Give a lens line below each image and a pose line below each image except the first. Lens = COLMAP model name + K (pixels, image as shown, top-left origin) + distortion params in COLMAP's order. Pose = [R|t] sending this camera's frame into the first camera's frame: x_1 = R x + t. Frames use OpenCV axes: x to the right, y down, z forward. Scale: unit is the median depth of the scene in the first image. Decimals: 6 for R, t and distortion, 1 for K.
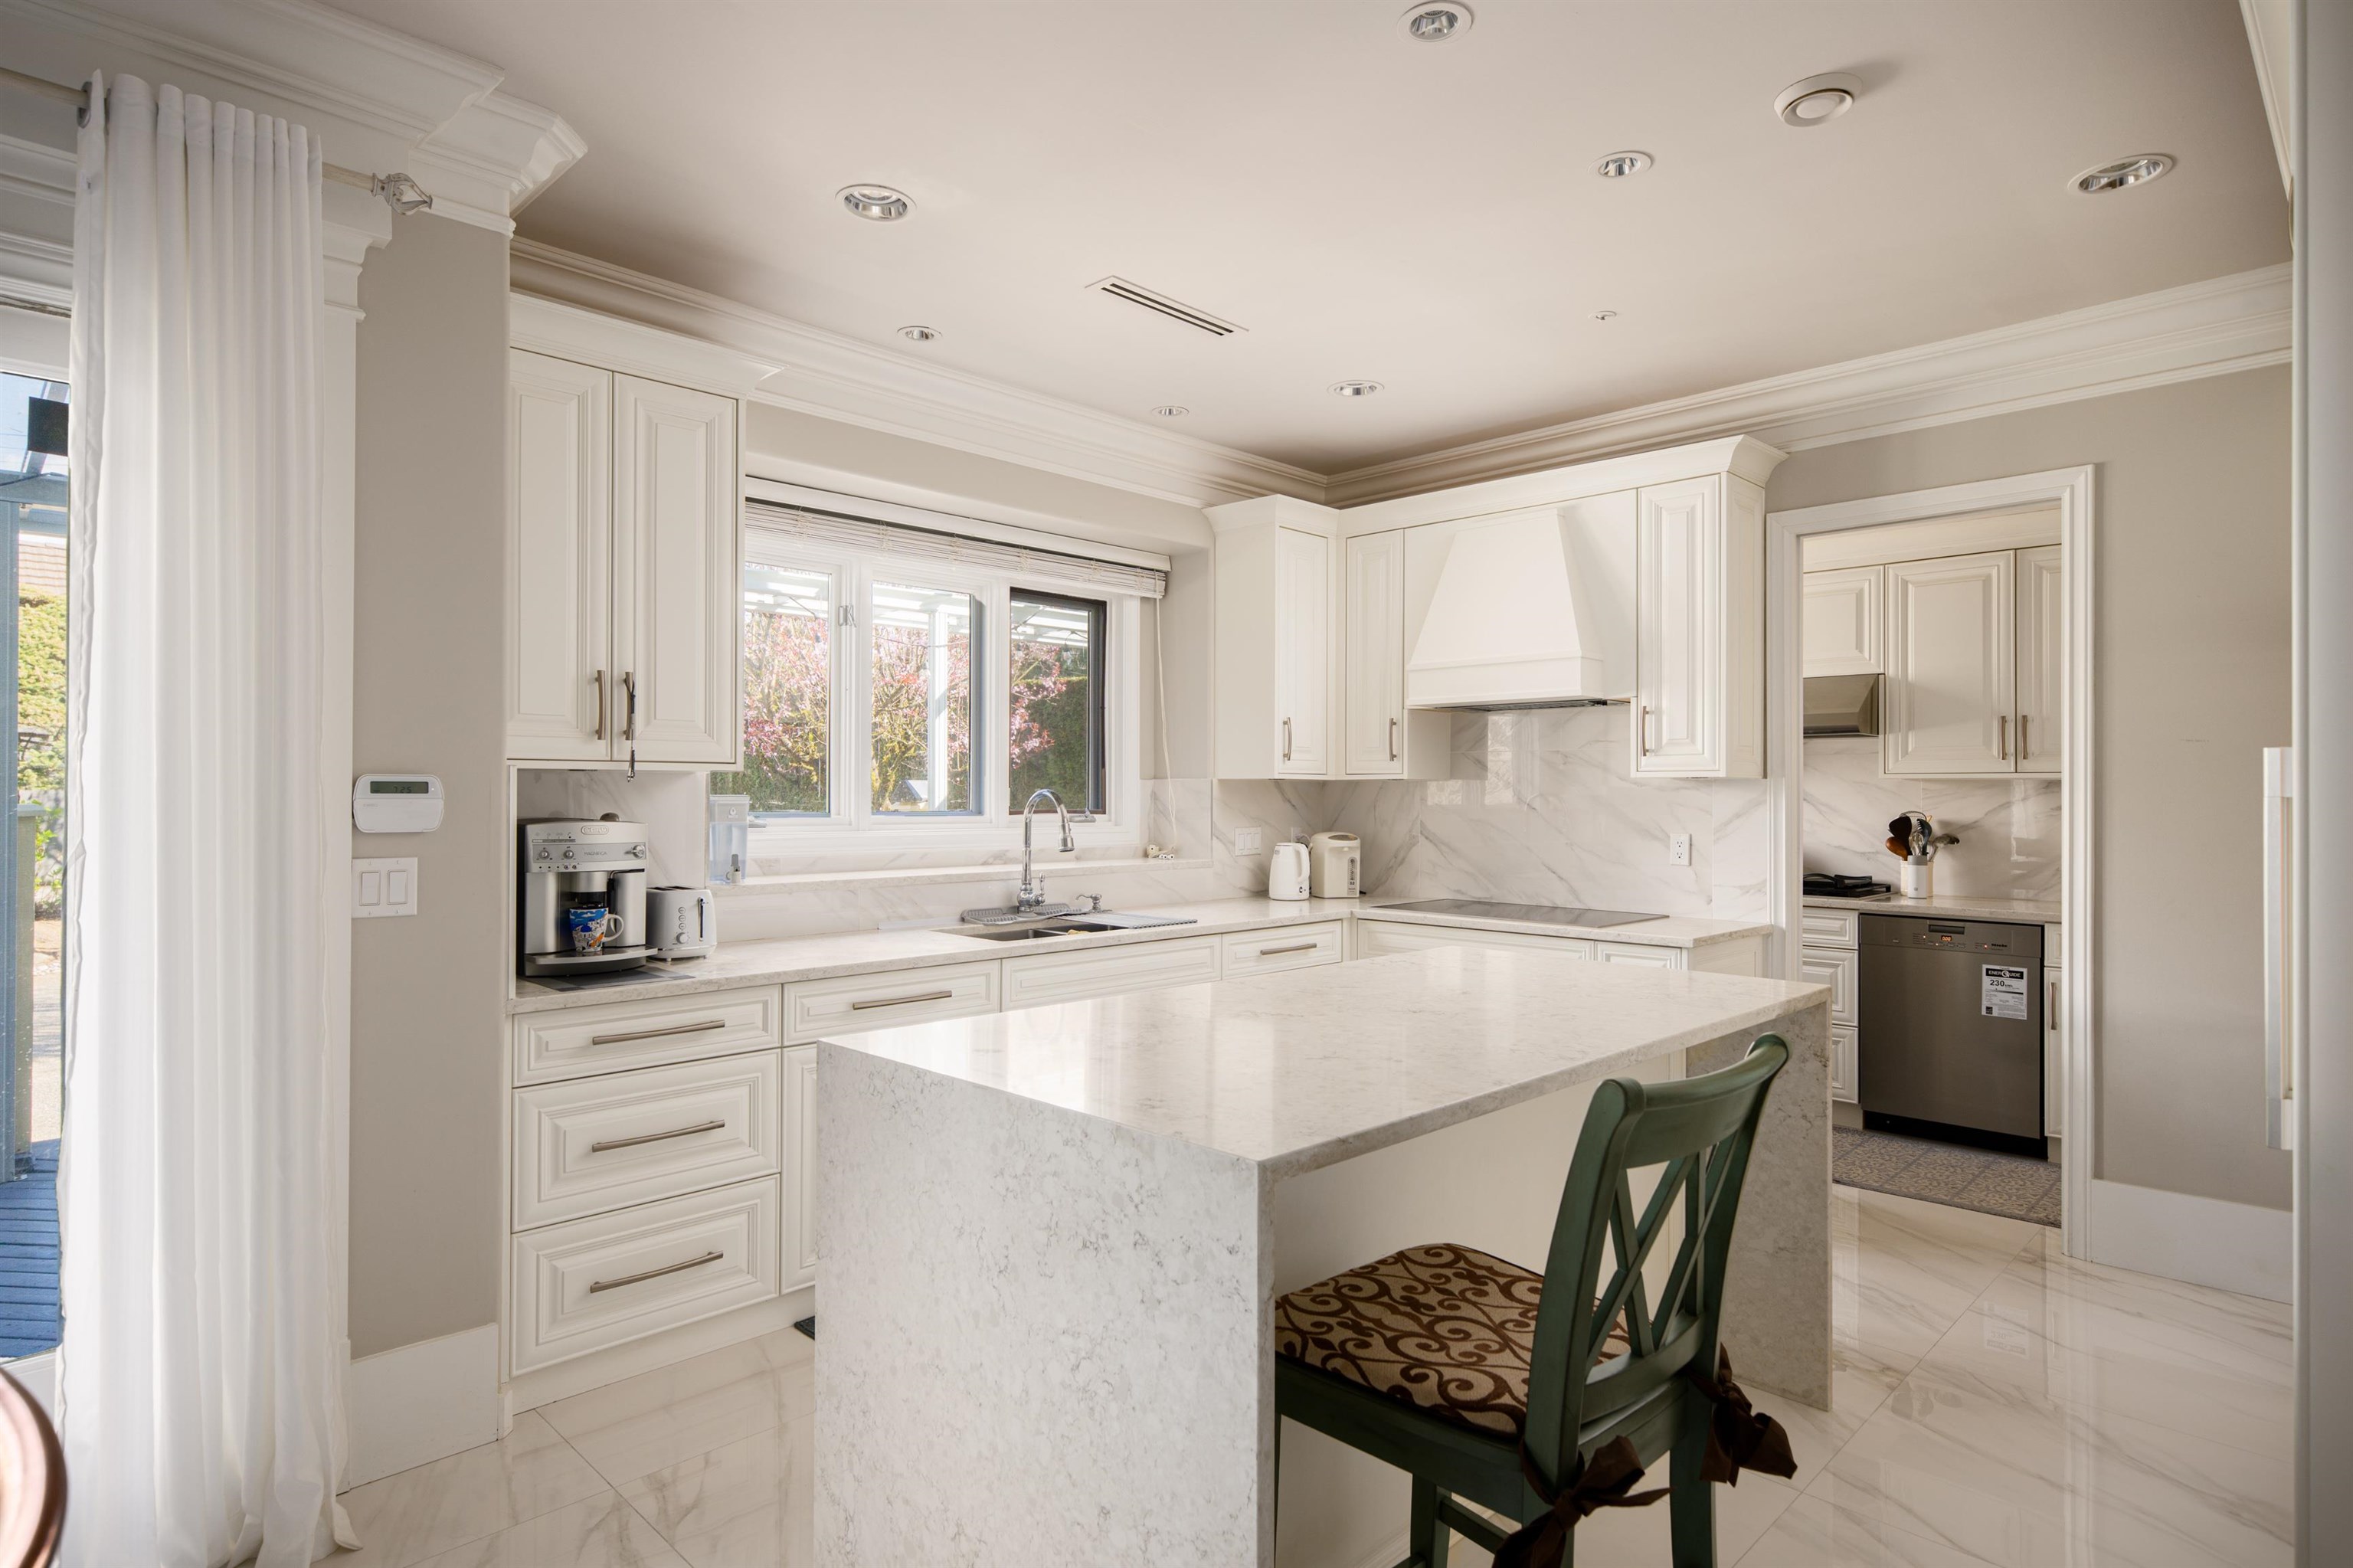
lens RADIAL K [[1263.6, 0, 1181.0], [0, 1263.6, 790.3], [0, 0, 1]] dist [-0.006570, -0.000394]
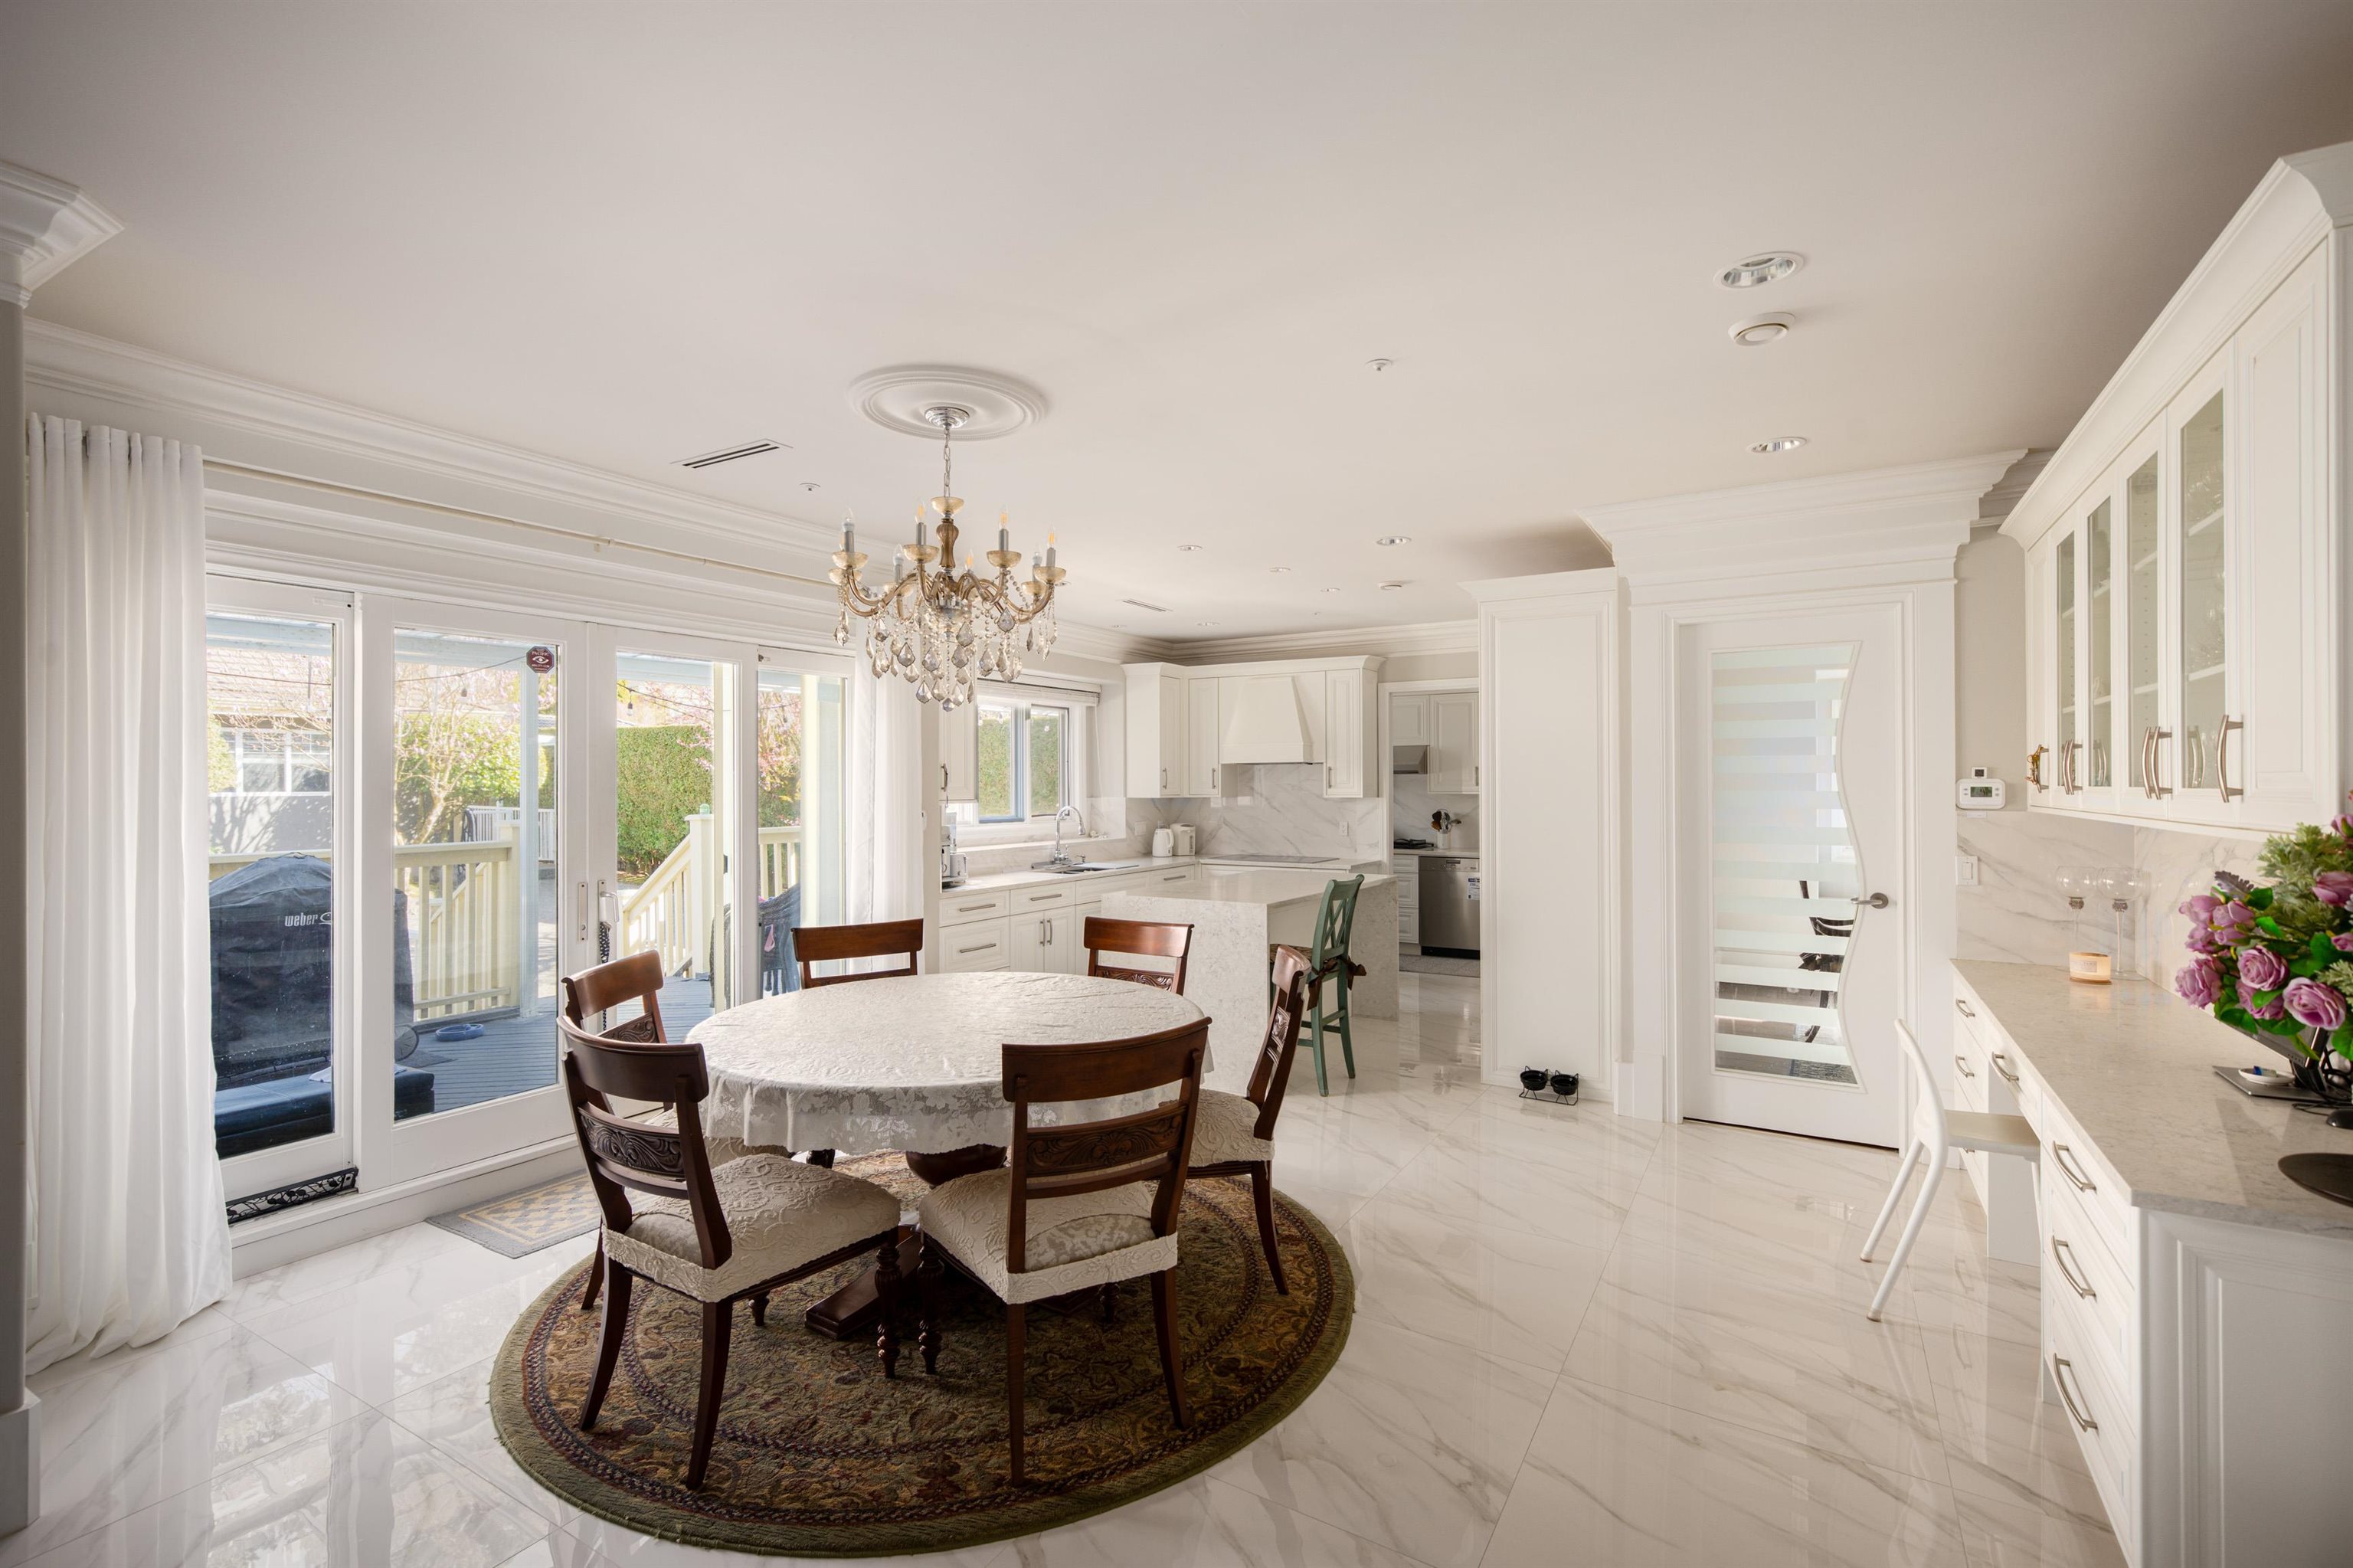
lens RADIAL K [[1066.7, 0, 1180.4], [0, 1066.7, 781.7], [0, 0, 1]] dist [0.000238, -0.000001]
pose [[0.969434, -0.006751, 0.245261, -0.303876], [0.006635, 0.999977, 0.001300, -0.035774], [-0.245264, 0.000367, 0.969456, -0.669011]]
